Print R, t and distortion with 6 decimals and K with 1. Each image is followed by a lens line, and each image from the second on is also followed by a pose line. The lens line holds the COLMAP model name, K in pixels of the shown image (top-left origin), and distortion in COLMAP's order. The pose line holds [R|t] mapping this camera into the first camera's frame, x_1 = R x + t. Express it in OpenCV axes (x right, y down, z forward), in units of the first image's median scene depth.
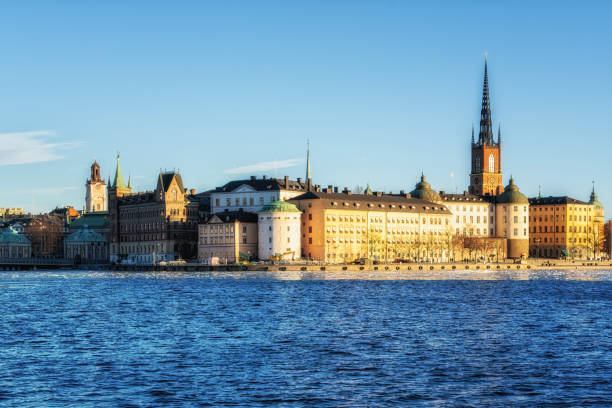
lens RADIAL K [[1168.1, 0, 305.2], [0, 1168.1, 206.8], [0, 0, 1]] dist [-0.079800, 0.000000]
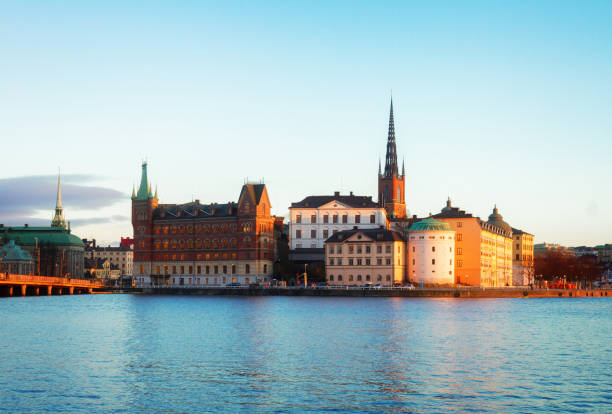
lens RADIAL K [[941.1, 0, 279.1], [0, 941.1, 232.2], [0, 0, 1]] dist [0.041535, 0.000000]
pose [[0.919946, 0.031063, 0.390813, -0.366458], [-0.028080, 0.999517, -0.013347, 0.016240], [-0.391039, 0.001304, 0.920373, 0.333258]]
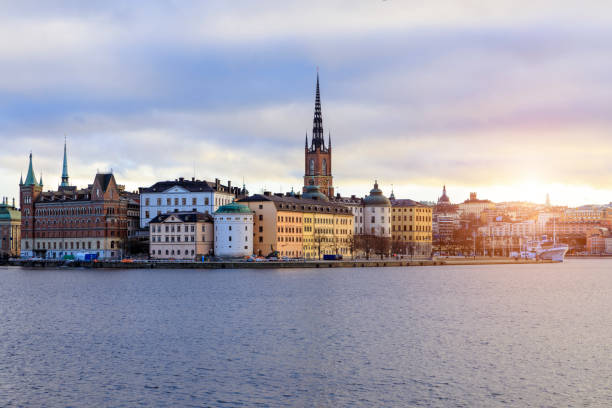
lens RADIAL K [[1127.6, 0, 307.0], [0, 1127.6, 206.1], [0, 0, 1]] dist [-0.161410, 0.000000]
pose [[0.949222, 0.013496, 0.314318, -0.254295], [-0.015991, 0.999858, 0.005360, -0.007523], [-0.314201, -0.010114, 0.949303, -0.015242]]
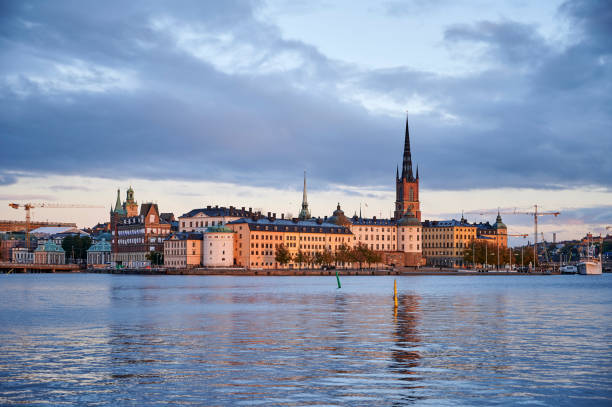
lens RADIAL K [[1009.6, 0, 305.5], [0, 1009.6, 202.7], [0, 0, 1]] dist [-0.019922, 0.000000]
pose [[0.999133, 0.005214, -0.041306, 0.117177], [-0.005896, 0.999848, -0.016413, -0.010701], [0.041214, 0.016642, 0.999012, -0.188672]]
